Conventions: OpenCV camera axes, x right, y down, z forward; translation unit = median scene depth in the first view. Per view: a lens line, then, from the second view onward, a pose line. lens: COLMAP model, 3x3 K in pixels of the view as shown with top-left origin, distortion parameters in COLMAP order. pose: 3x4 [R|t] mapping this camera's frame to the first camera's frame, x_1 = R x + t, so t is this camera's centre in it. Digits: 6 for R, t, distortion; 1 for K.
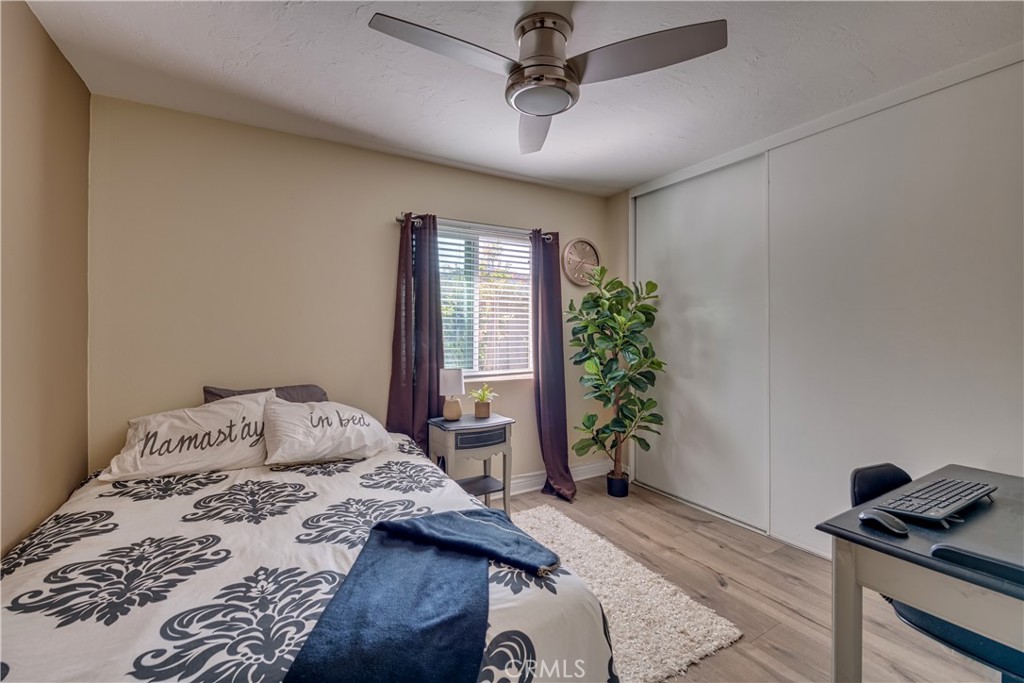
lens RADIAL K [[420.0, 0, 512.4], [0, 420.0, 329.9], [0, 0, 1]] dist [-0.012845, -0.000869]
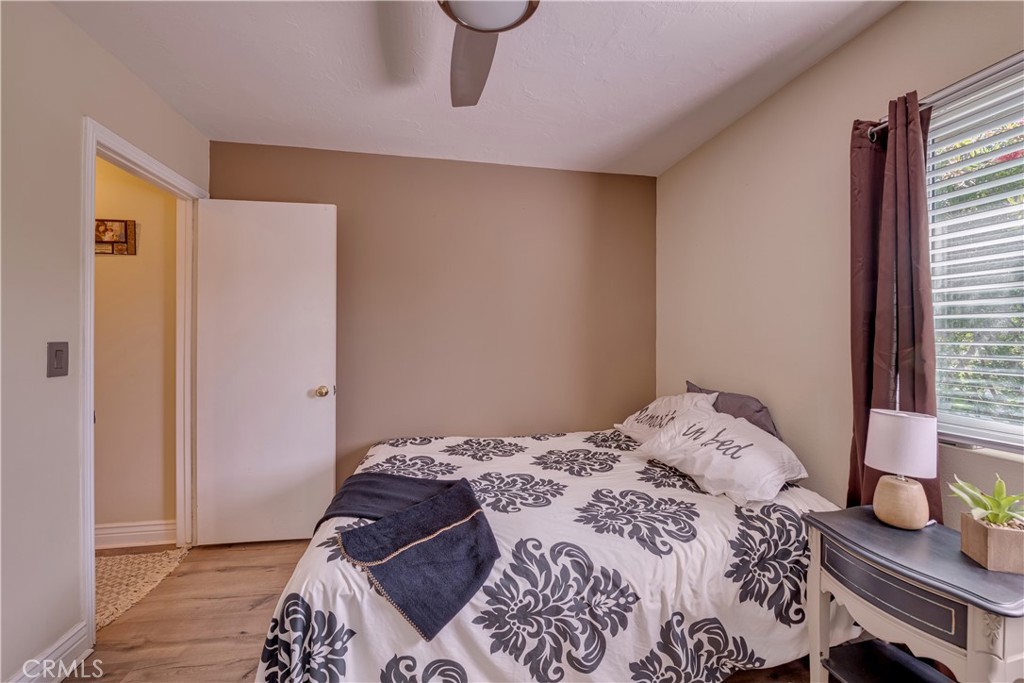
lens RADIAL K [[420.0, 0, 512.4], [0, 420.0, 329.9], [0, 0, 1]] dist [-0.012845, -0.000869]
pose [[-0.320537, -0.004169, -0.947227, 0.700802], [0.002040, 0.999985, -0.005092, 0.008738], [0.947234, -0.003565, -0.320523, 1.261436]]
